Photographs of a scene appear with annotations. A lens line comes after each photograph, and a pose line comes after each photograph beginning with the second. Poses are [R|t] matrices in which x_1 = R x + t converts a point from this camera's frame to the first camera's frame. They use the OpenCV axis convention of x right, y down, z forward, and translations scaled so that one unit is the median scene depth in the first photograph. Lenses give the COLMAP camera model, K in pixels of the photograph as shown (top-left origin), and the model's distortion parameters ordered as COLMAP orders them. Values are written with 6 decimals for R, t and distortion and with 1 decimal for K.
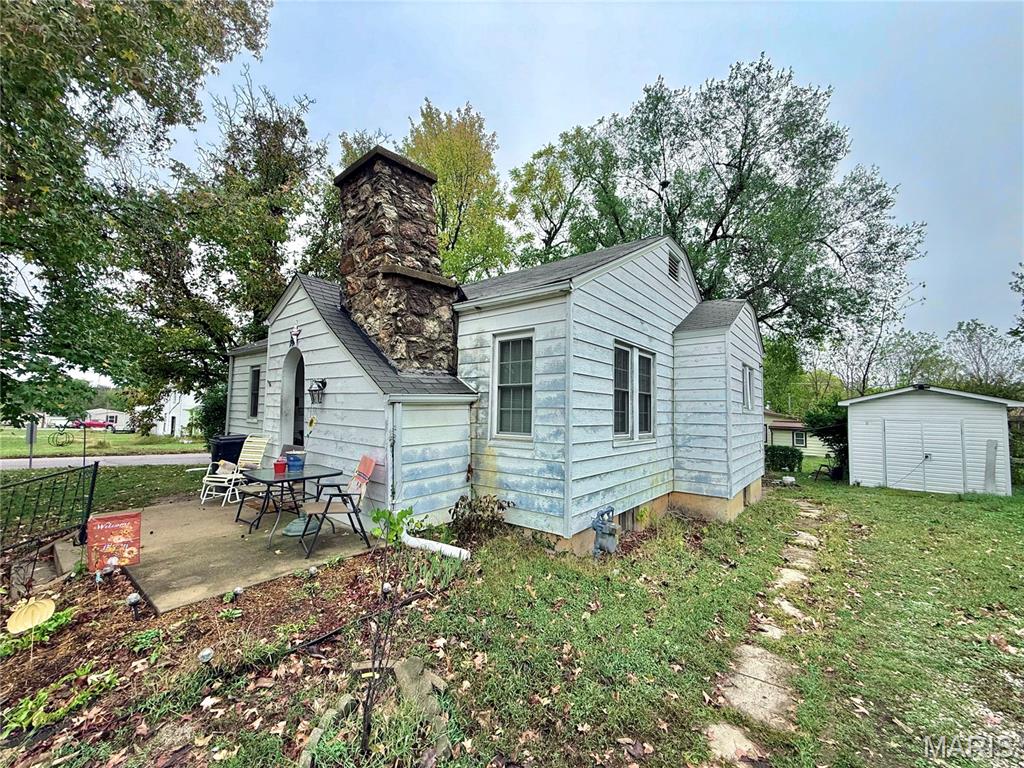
lens RADIAL K [[408.2, 0, 510.1], [0, 408.2, 385.1], [0, 0, 1]] dist [-0.000529, 0.000339]
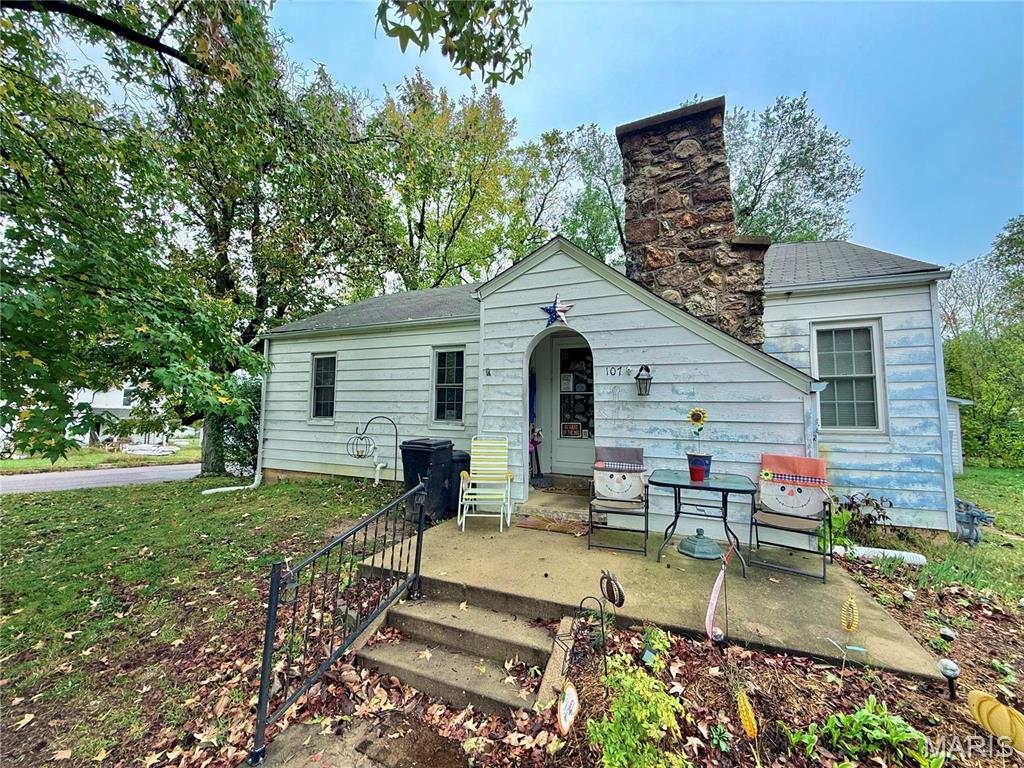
lens RADIAL K [[408.2, 0, 510.7], [0, 408.2, 384.7], [0, 0, 1]] dist [-0.000529, 0.000339]
pose [[0.961096, 0.012372, 0.275936, -0.713179], [-0.010357, 0.999908, -0.008761, 0.025423], [-0.276019, 0.005562, 0.961136, 0.214783]]
